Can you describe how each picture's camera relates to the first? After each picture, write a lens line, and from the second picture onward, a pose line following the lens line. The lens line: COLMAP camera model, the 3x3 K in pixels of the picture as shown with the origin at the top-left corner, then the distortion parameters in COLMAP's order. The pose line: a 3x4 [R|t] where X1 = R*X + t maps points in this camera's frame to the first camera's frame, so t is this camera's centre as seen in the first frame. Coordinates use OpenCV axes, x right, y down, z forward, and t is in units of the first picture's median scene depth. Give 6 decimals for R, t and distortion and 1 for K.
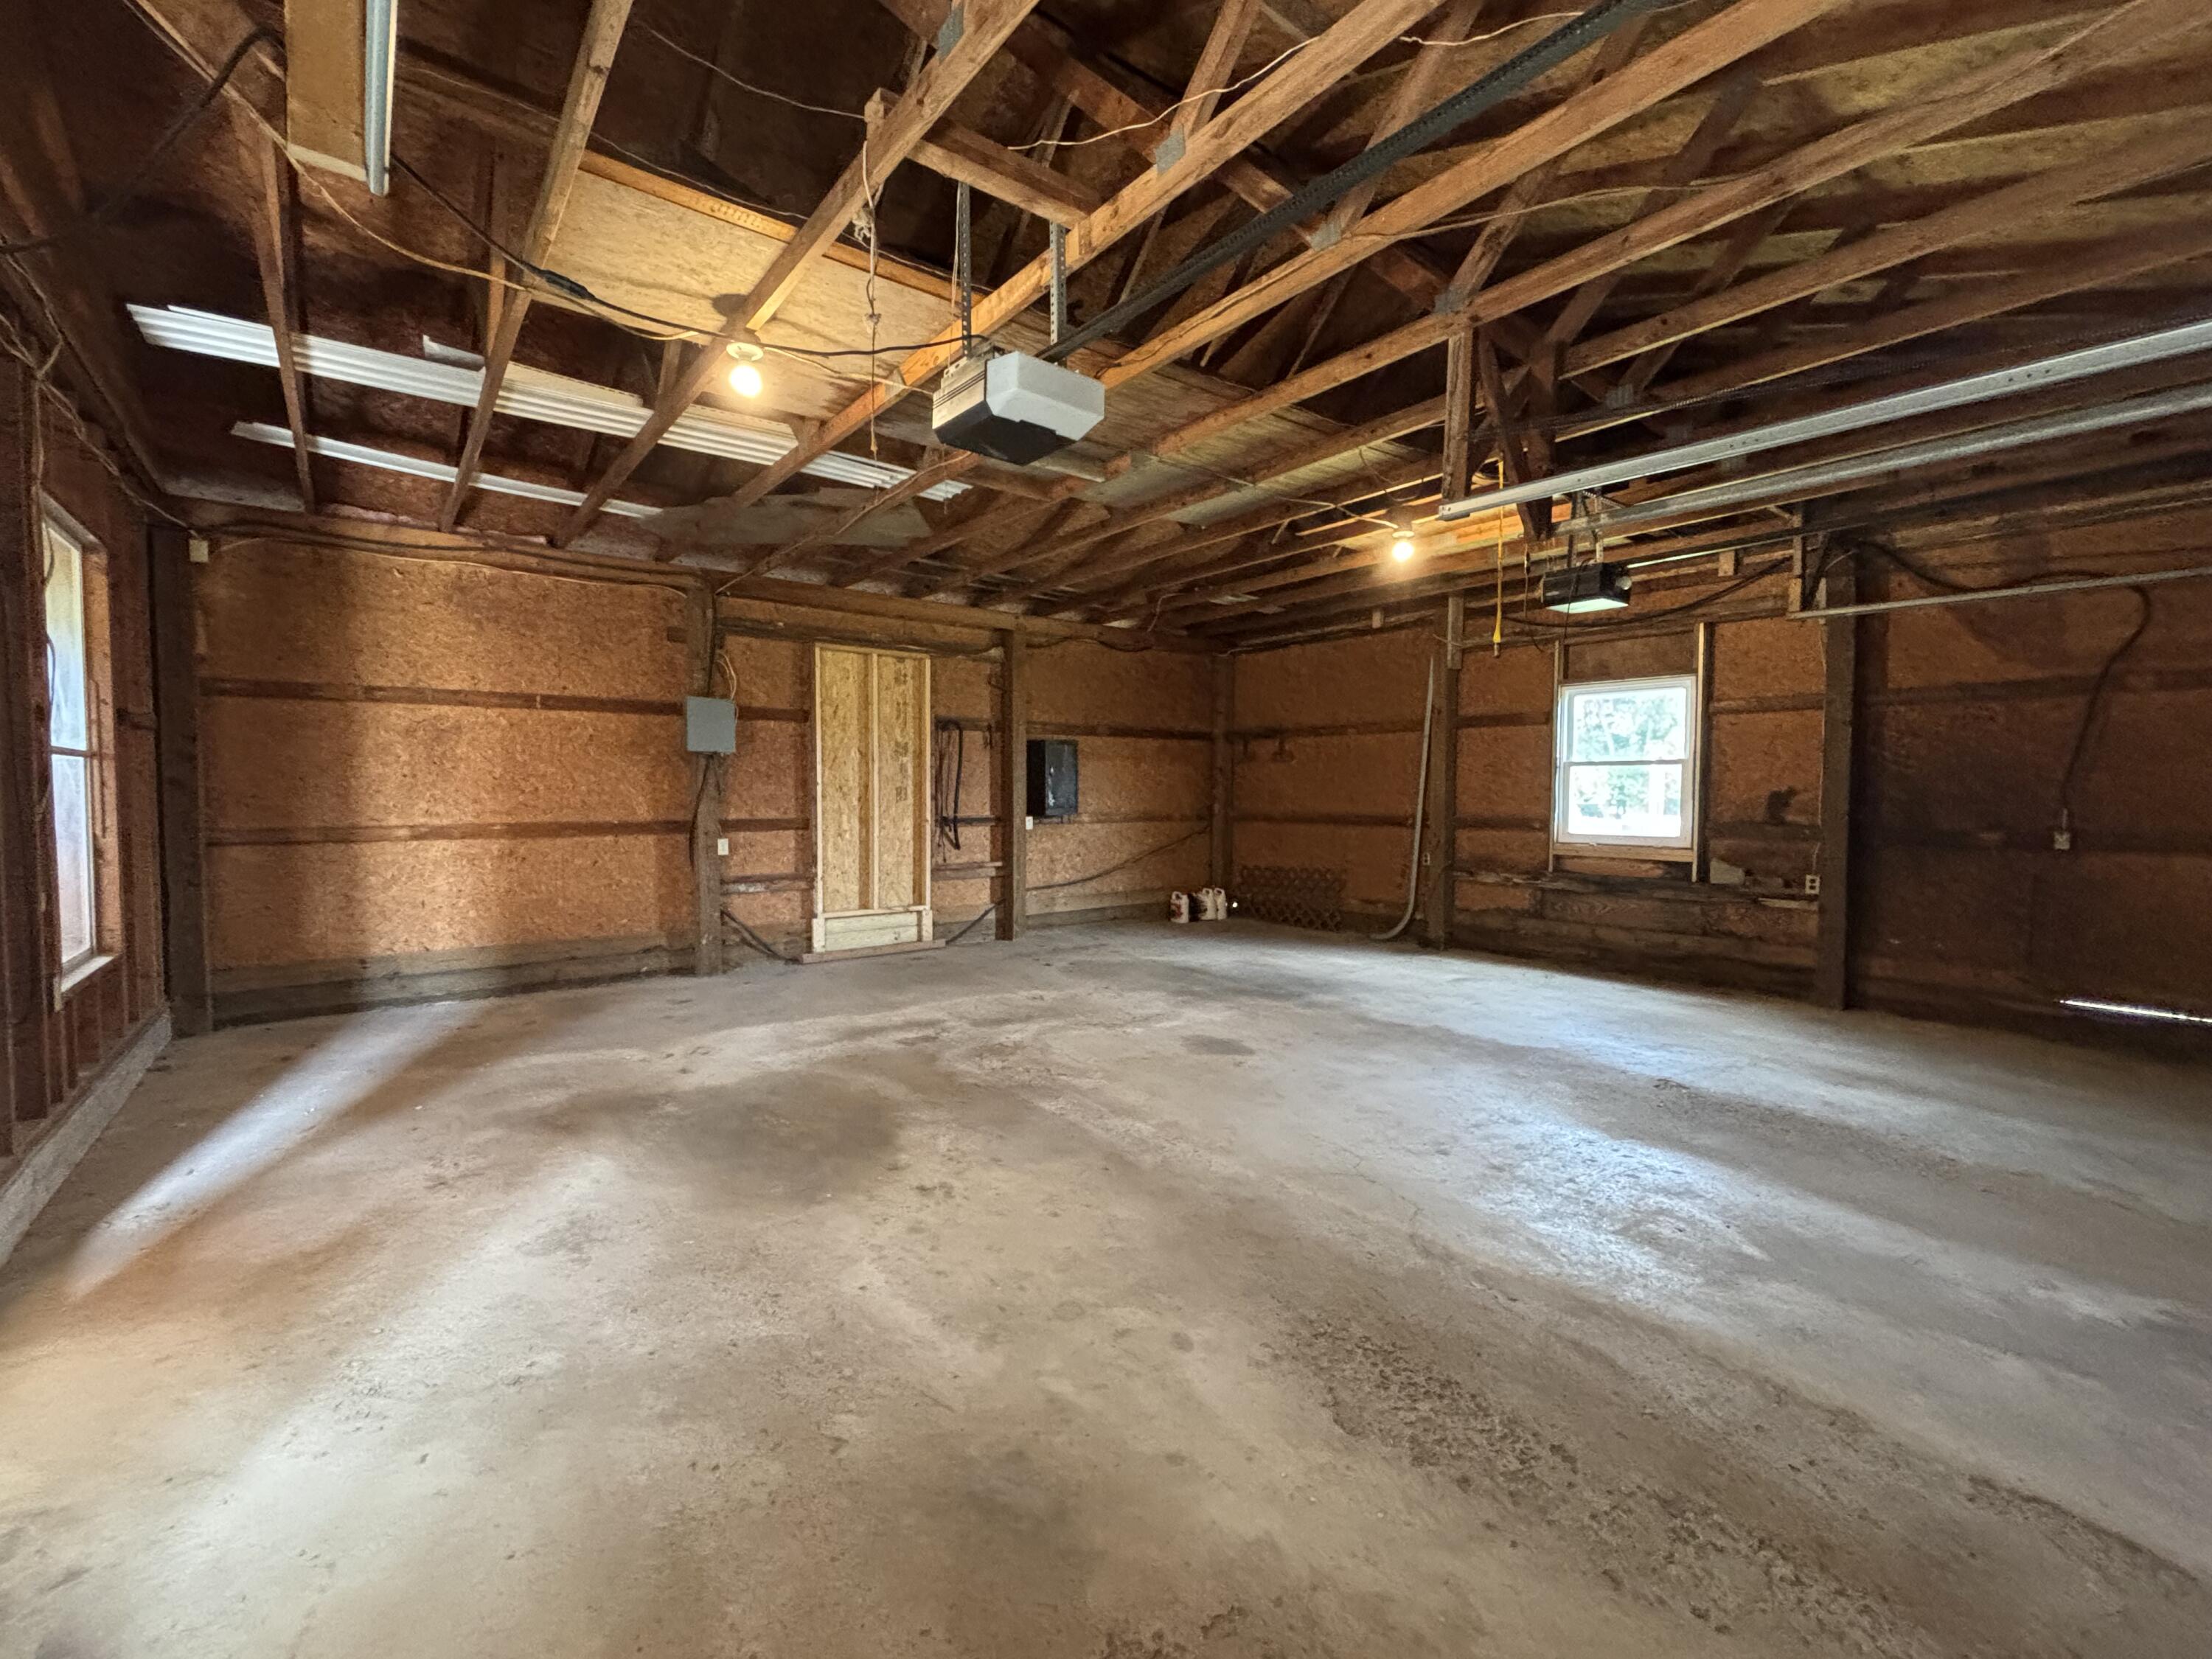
lens RADIAL K [[954.2, 0, 1101.3], [0, 954.2, 834.6], [0, 0, 1]] dist [0.001536, 0.000563]
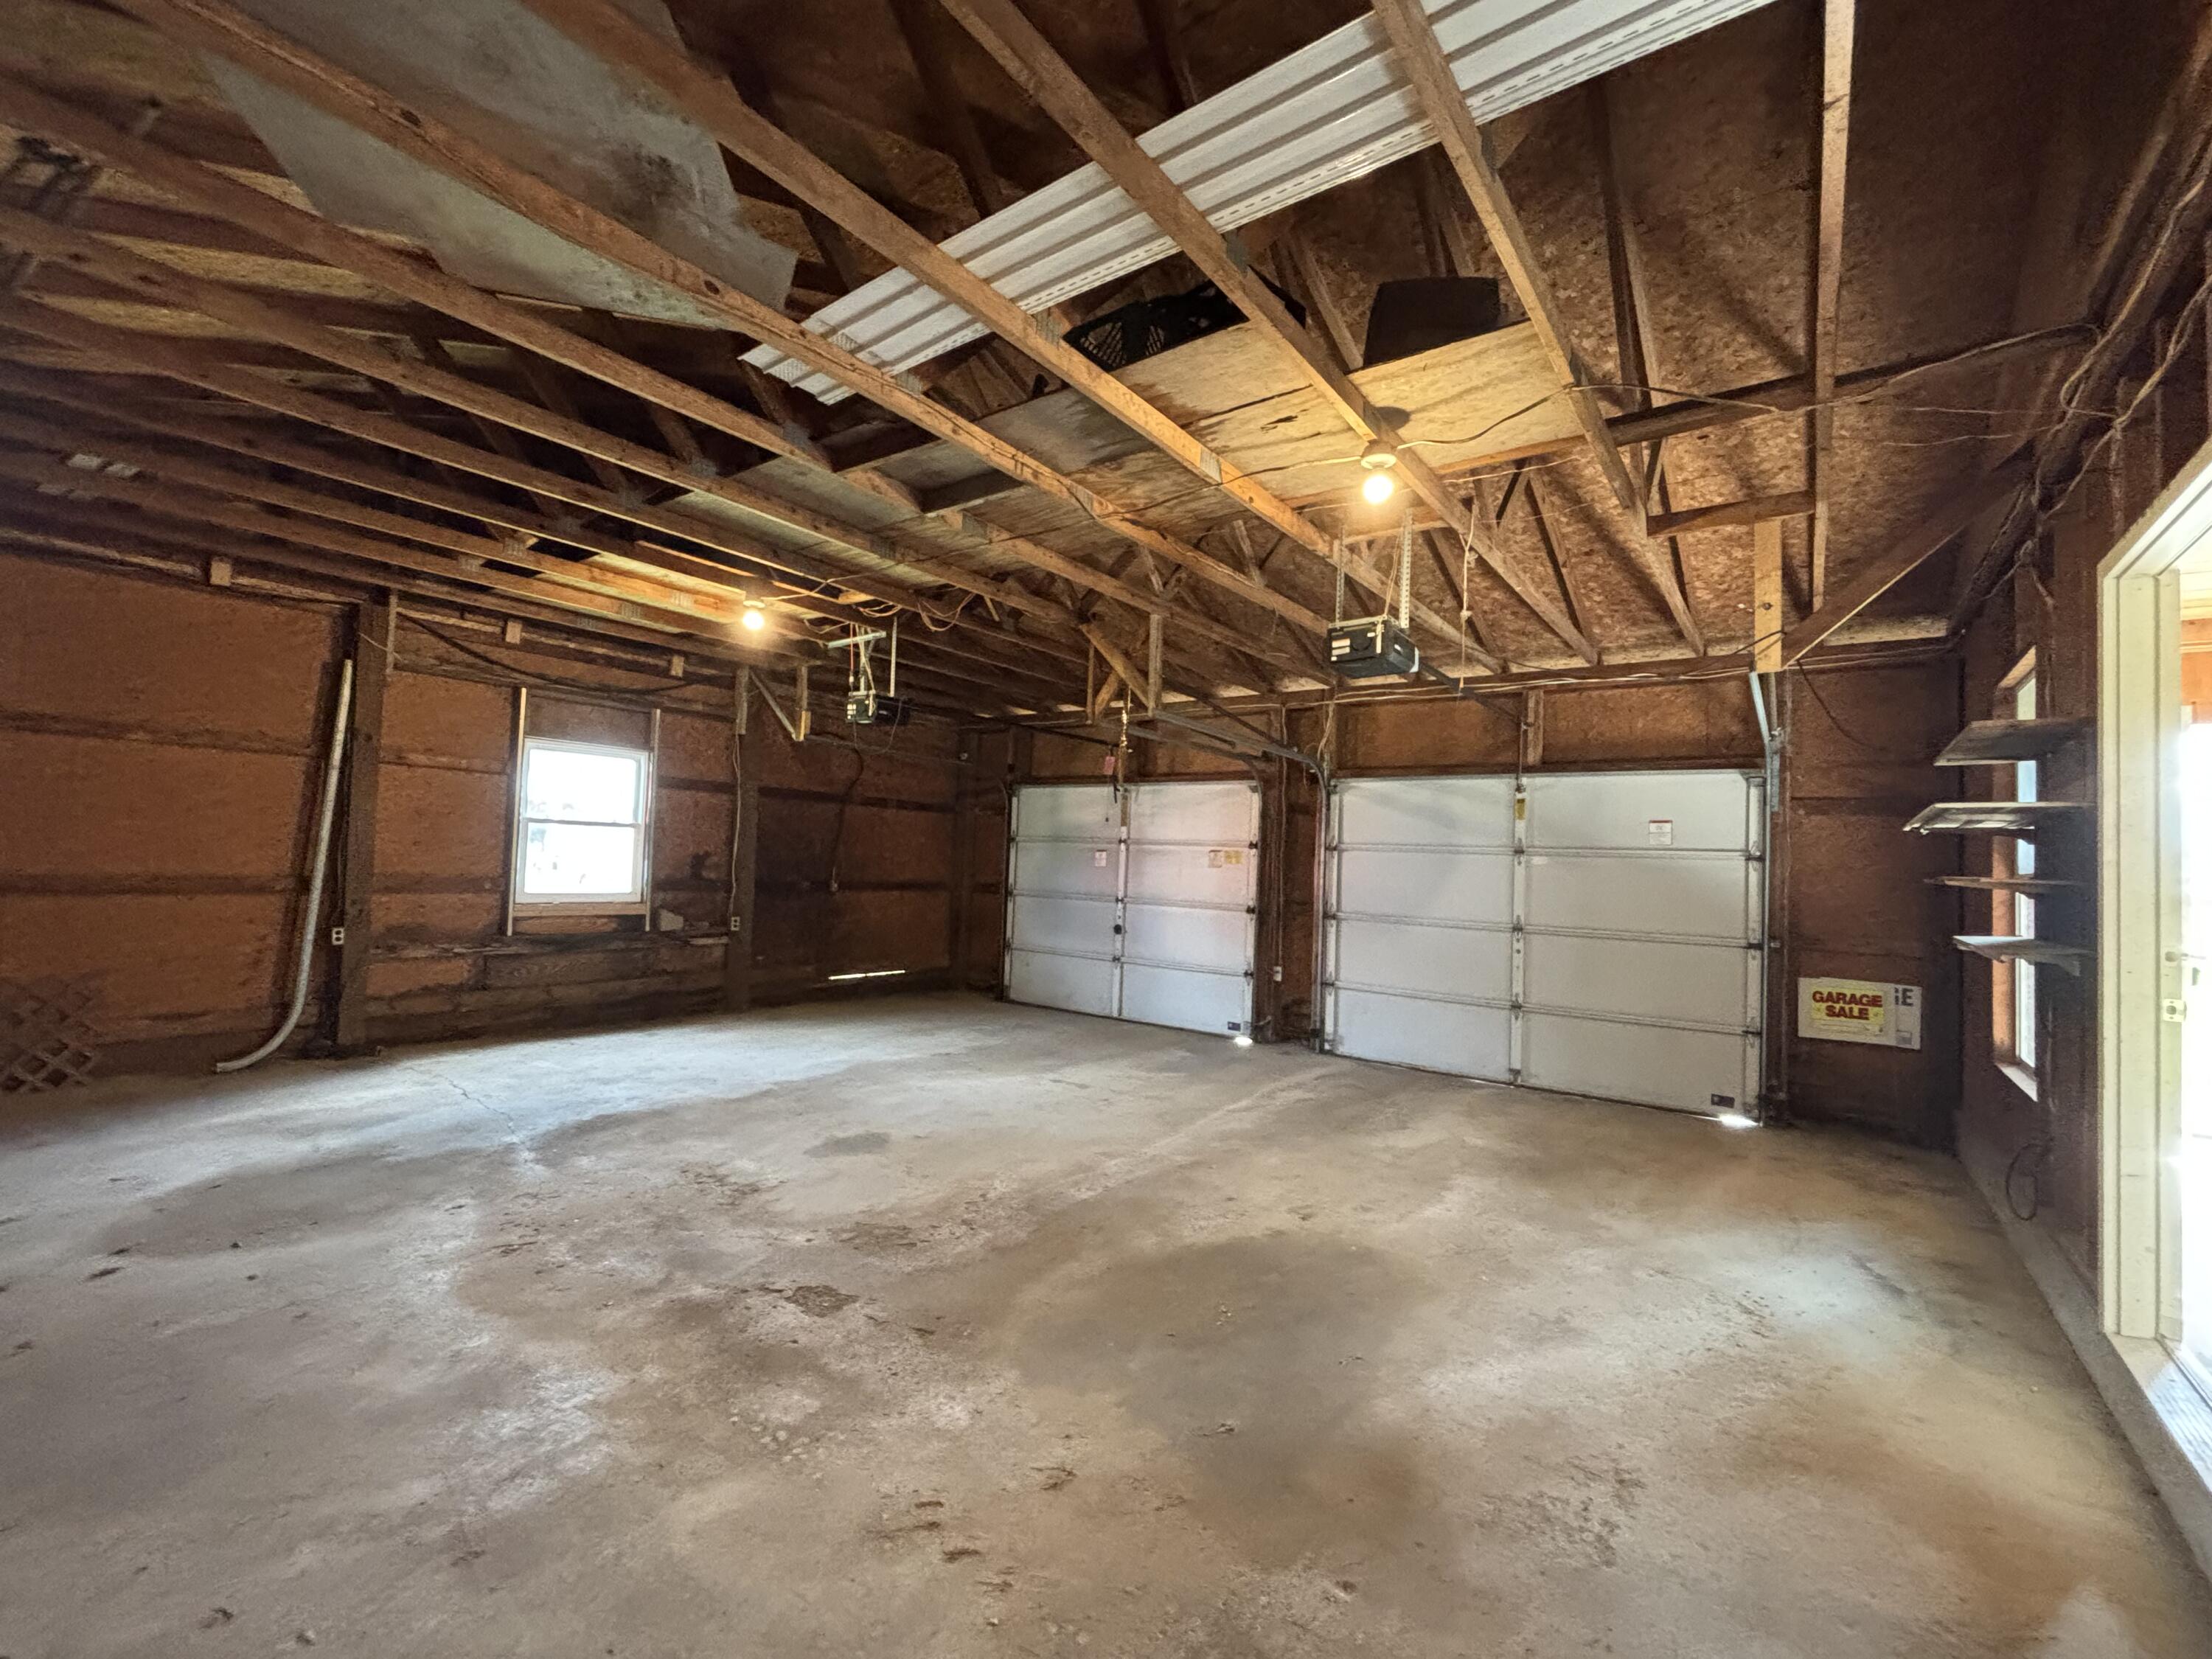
lens RADIAL K [[954.2, 0, 1101.3], [0, 954.2, 834.6], [0, 0, 1]] dist [0.001536, 0.000563]
pose [[-0.274286, 0.015328, 0.961526, -0.882057], [0.006601, 0.999879, -0.014057, -0.064815], [-0.961626, 0.002492, -0.274354, 1.087836]]
